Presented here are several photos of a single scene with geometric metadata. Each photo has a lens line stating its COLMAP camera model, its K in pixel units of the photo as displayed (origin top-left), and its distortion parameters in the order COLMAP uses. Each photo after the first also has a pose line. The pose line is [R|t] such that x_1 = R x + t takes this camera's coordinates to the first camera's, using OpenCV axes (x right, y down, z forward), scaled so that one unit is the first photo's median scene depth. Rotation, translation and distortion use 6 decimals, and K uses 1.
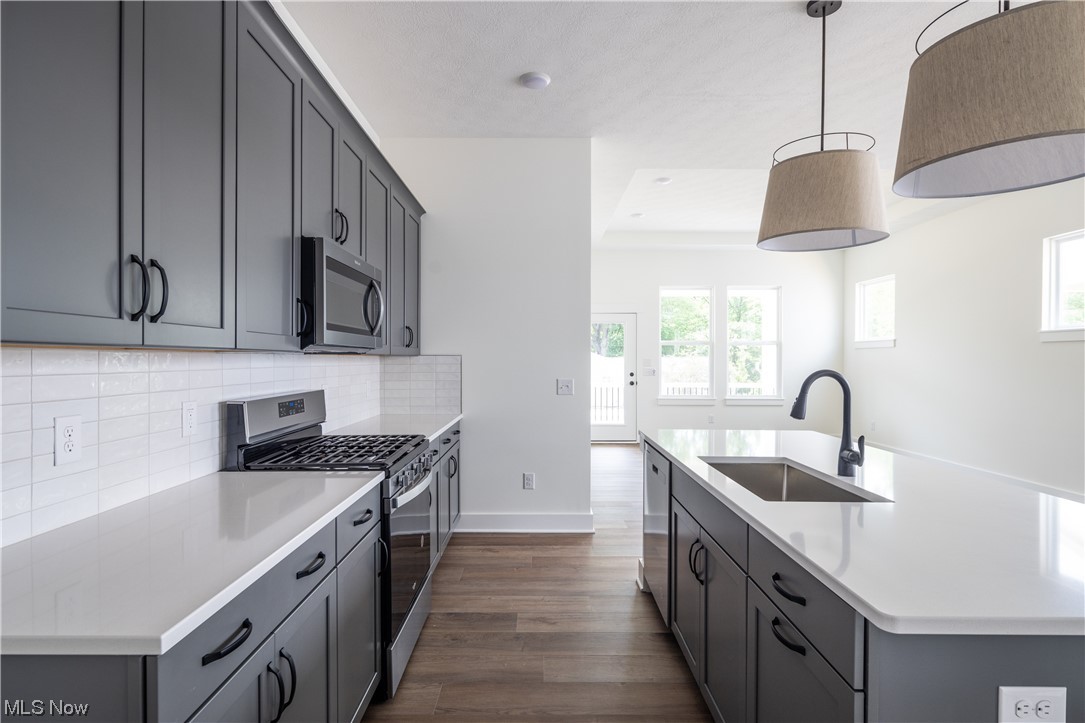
lens RADIAL K [[531.6, 0, 542.5], [0, 531.6, 361.5], [0, 0, 1]] dist [-0.000768, -0.000389]
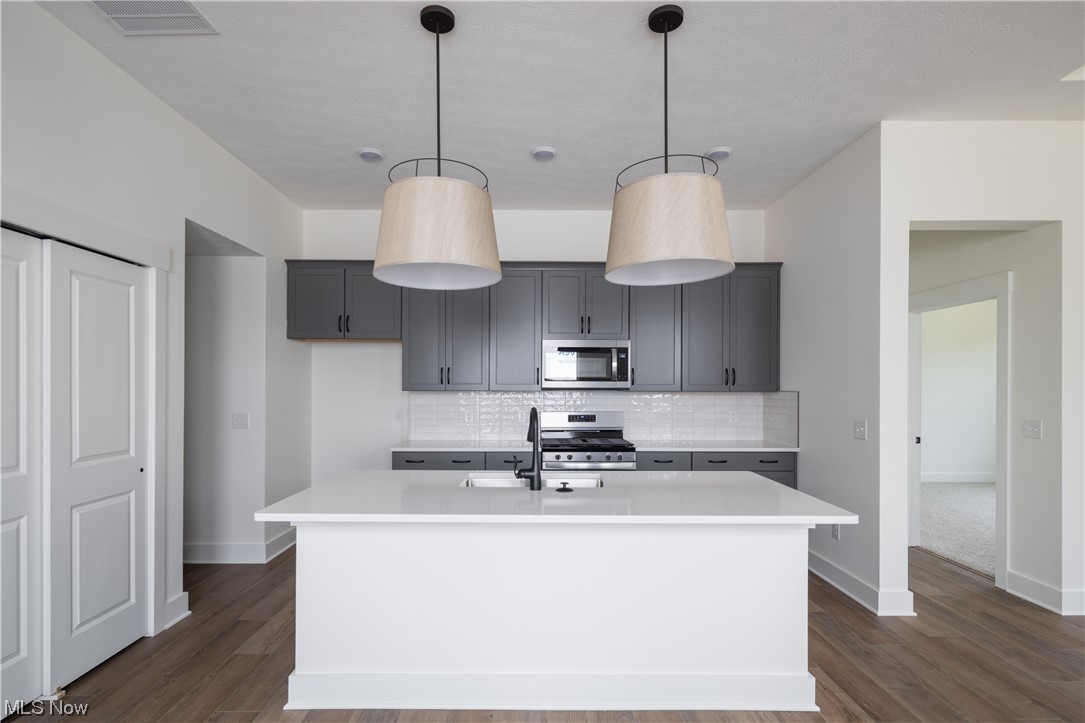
lens RADIAL K [[537.5, 0, 526.4], [0, 537.5, 388.1], [0, 0, 1]] dist [0.001210, 0.000023]
pose [[-0.013729, 0.004404, -0.999896, 0.908345], [-0.005161, 0.999977, 0.004475, -0.020005], [0.999892, 0.005222, -0.013706, 0.478404]]
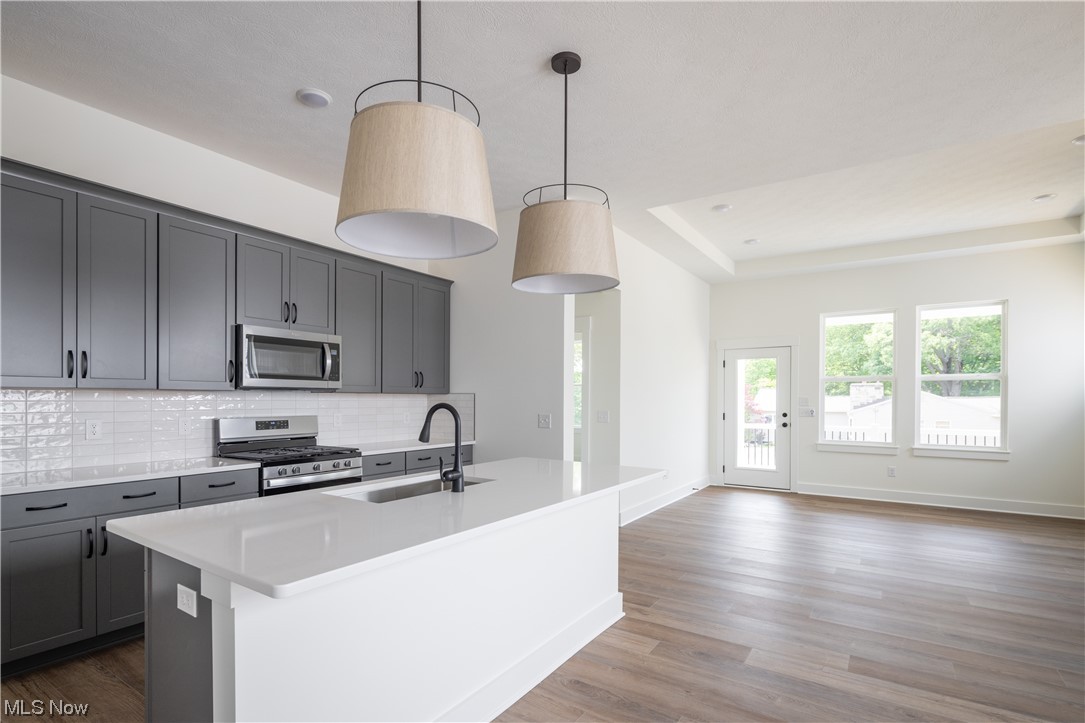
lens RADIAL K [[532.4, 0, 543.3], [0, 532.4, 402.5], [0, 0, 1]] dist [-0.000559, -0.000097]
pose [[0.831658, 0.007646, -0.555235, 0.670618], [-0.005887, 0.999970, 0.004953, 0.002725], [0.555257, -0.000850, 0.831678, 0.054903]]
